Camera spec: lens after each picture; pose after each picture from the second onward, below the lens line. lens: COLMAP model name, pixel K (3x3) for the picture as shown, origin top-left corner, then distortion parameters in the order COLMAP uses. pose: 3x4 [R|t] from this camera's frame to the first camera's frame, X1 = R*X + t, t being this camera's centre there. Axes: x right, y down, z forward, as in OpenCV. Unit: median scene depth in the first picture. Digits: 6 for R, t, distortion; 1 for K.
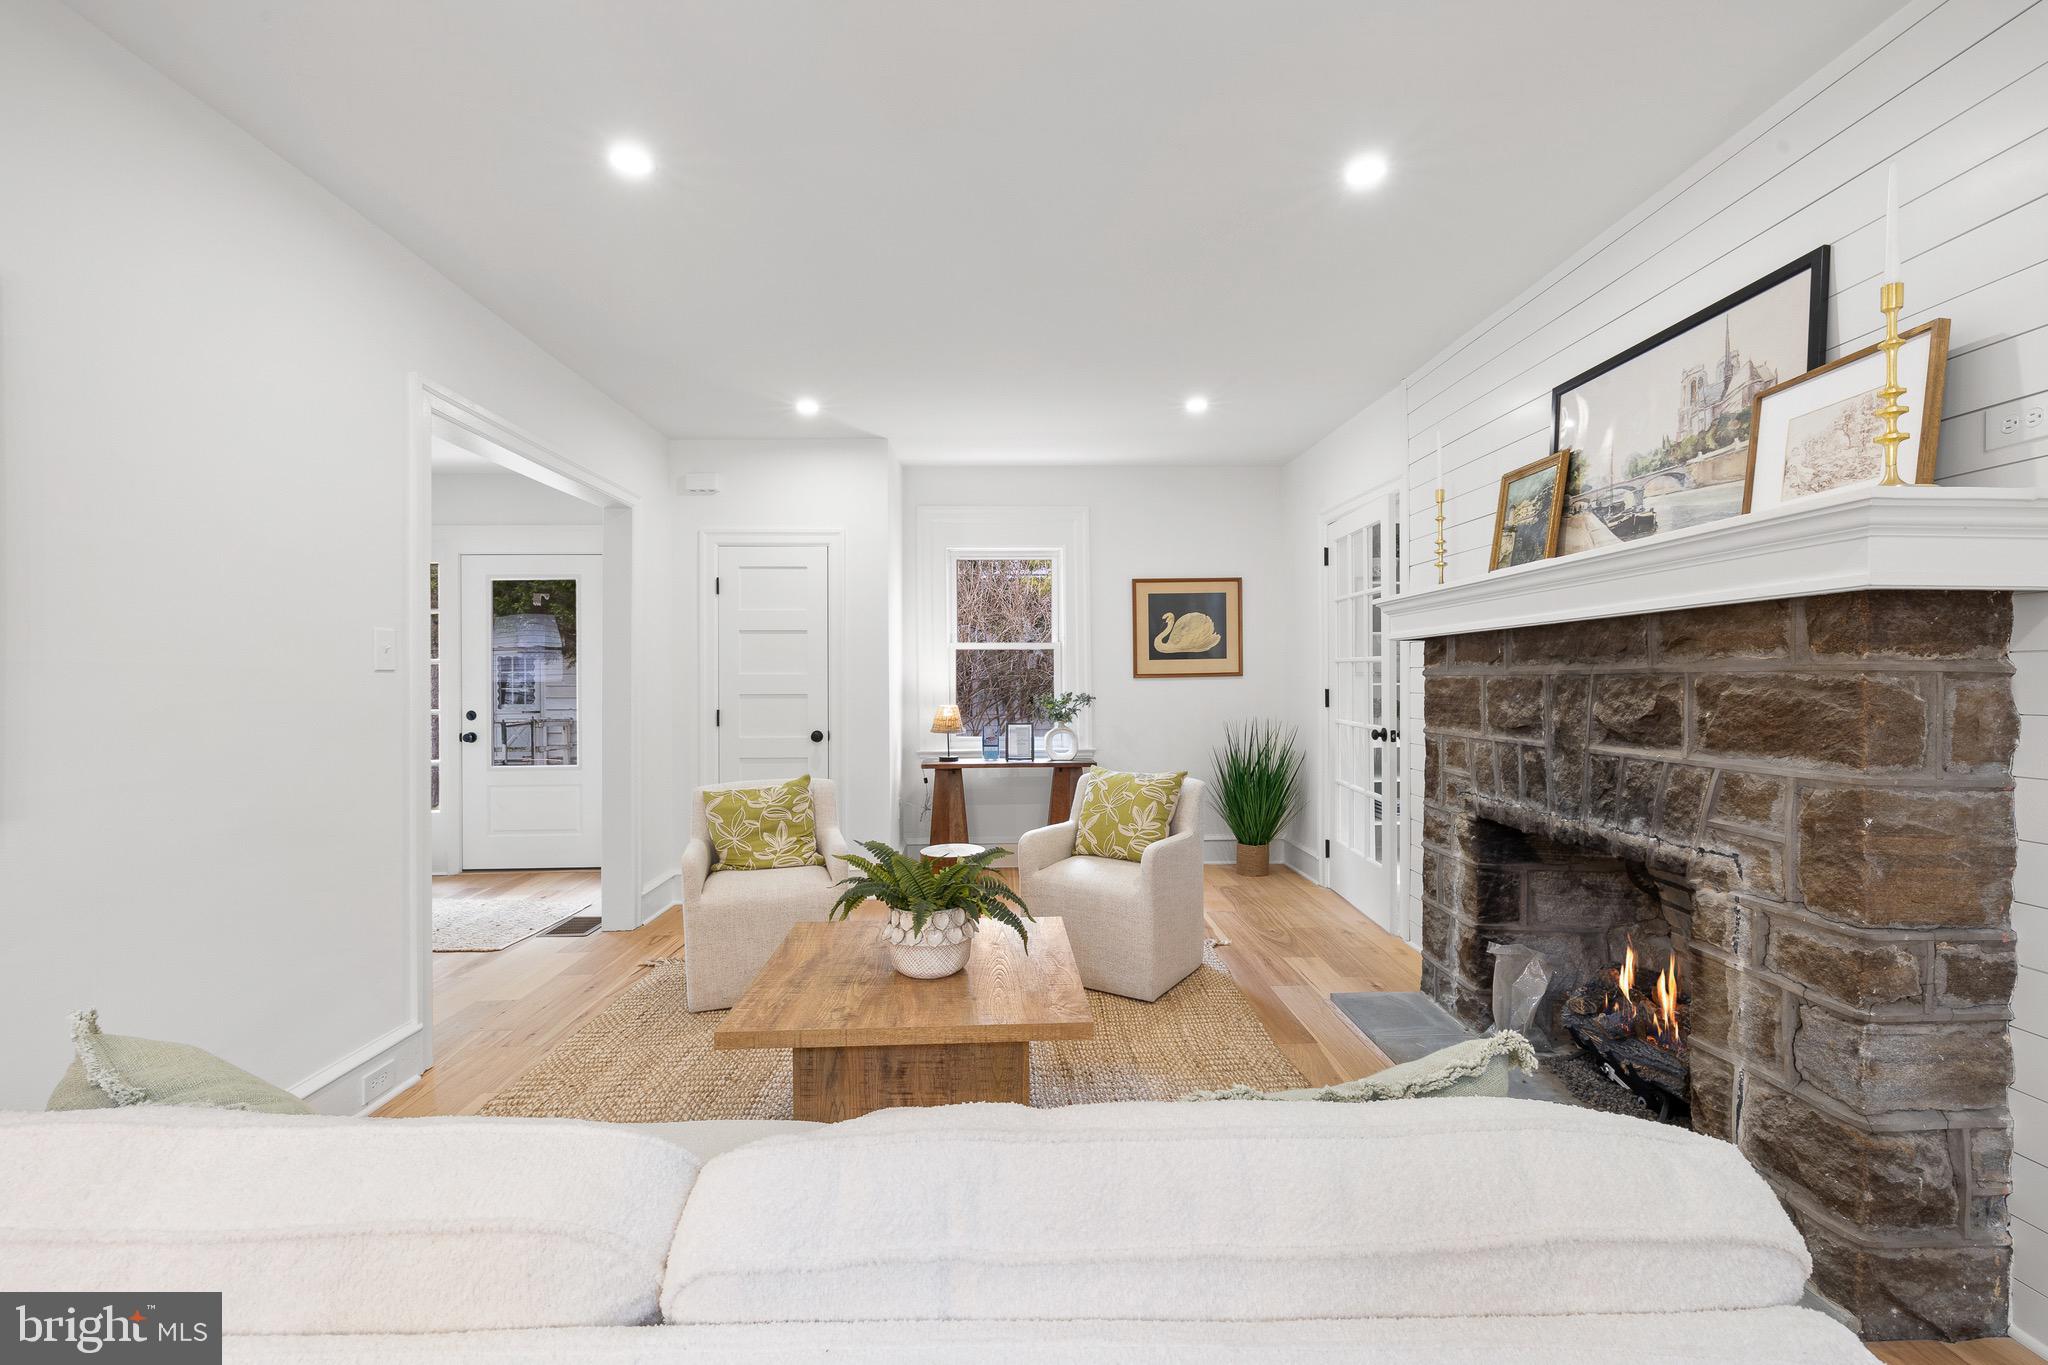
lens RADIAL K [[872.5, 0, 1027.1], [0, 872.5, 673.6], [0, 0, 1]] dist [-0.000035, 0.000158]
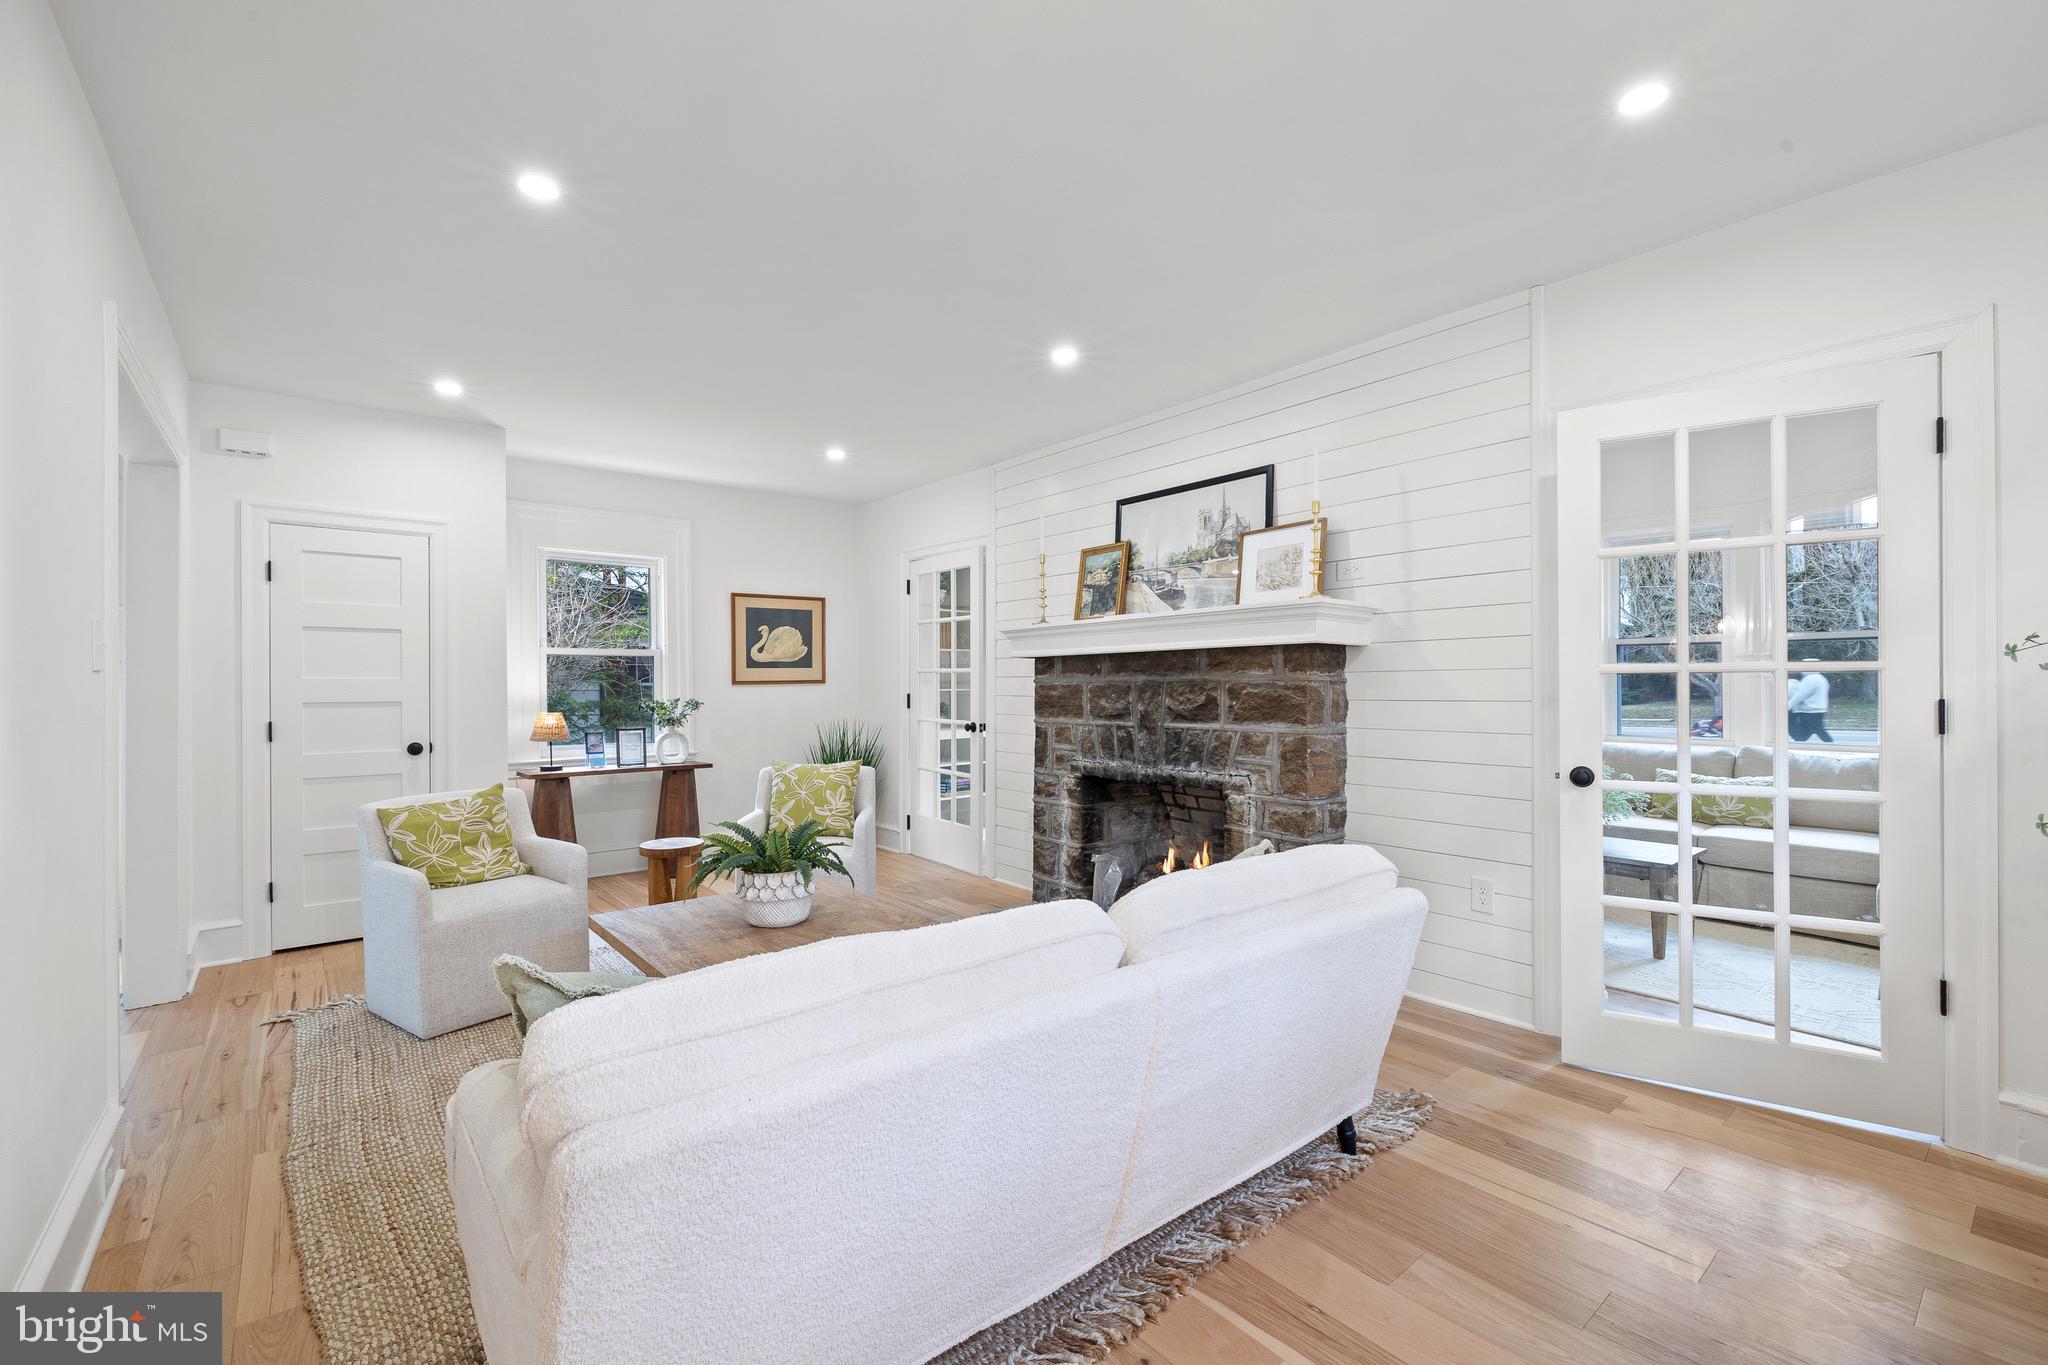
lens RADIAL K [[876.4, 0, 1025.7], [0, 876.4, 686.3], [0, 0, 1]] dist [0.000815, 0.000310]
pose [[0.790891, 0.001049, 0.611956, -0.524547], [-0.003912, 0.999987, 0.003342, 0.004192], [-0.611944, -0.005037, 0.790885, -0.160689]]
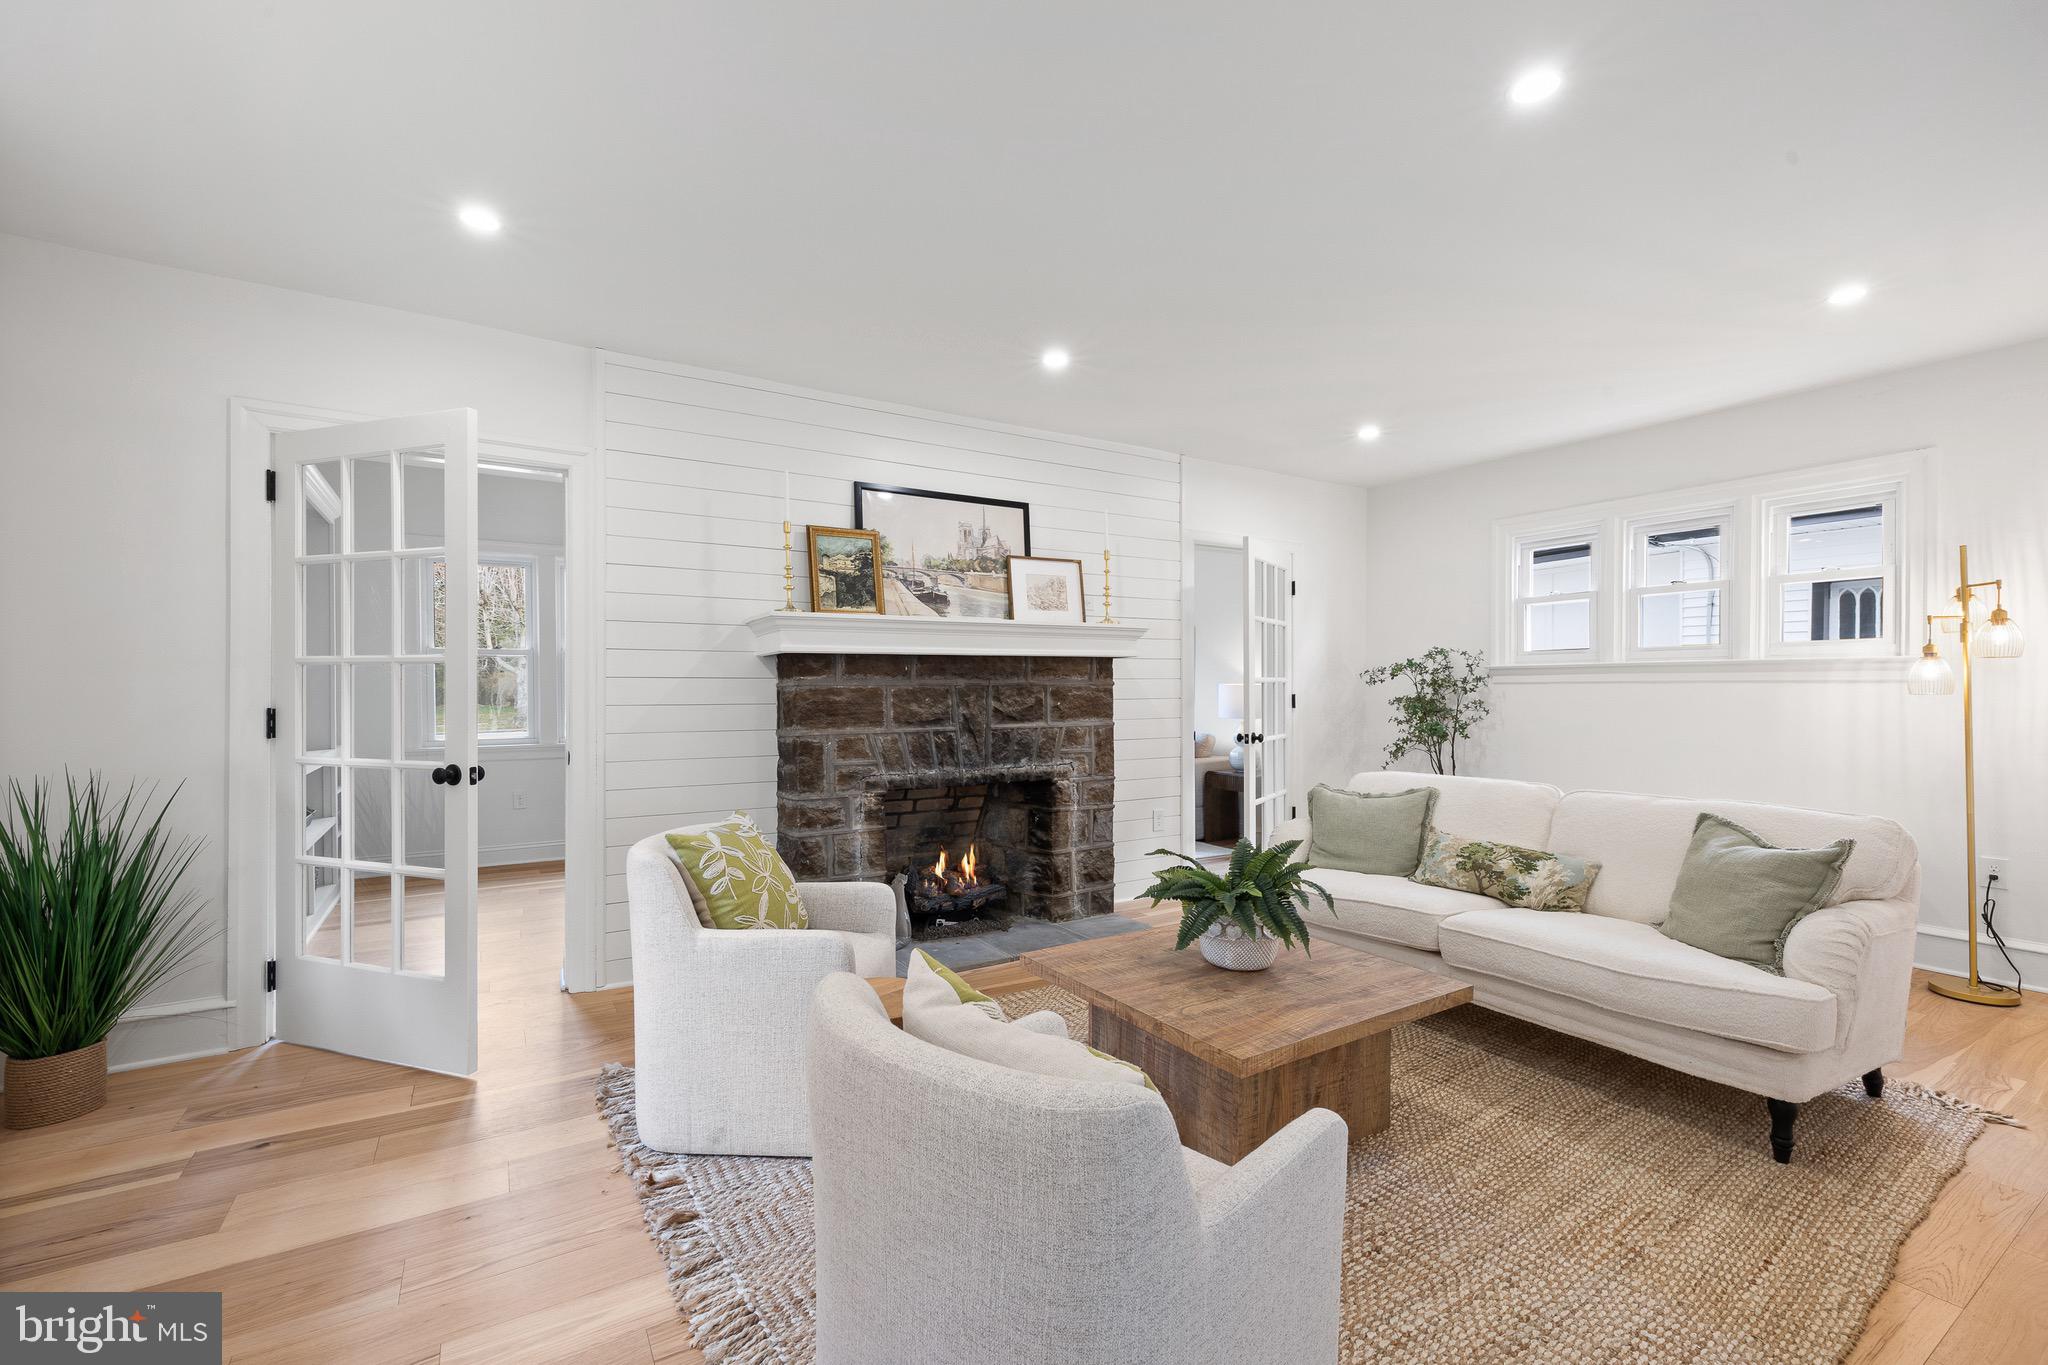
lens RADIAL K [[876.4, 0, 1025.7], [0, 876.4, 686.3], [0, 0, 1]] dist [0.000815, 0.000310]
pose [[-0.506445, 0.008784, 0.862227, -0.792575], [0.000521, 0.999951, -0.009881, 0.017328], [-0.862272, -0.004555, -0.506425, 1.566442]]
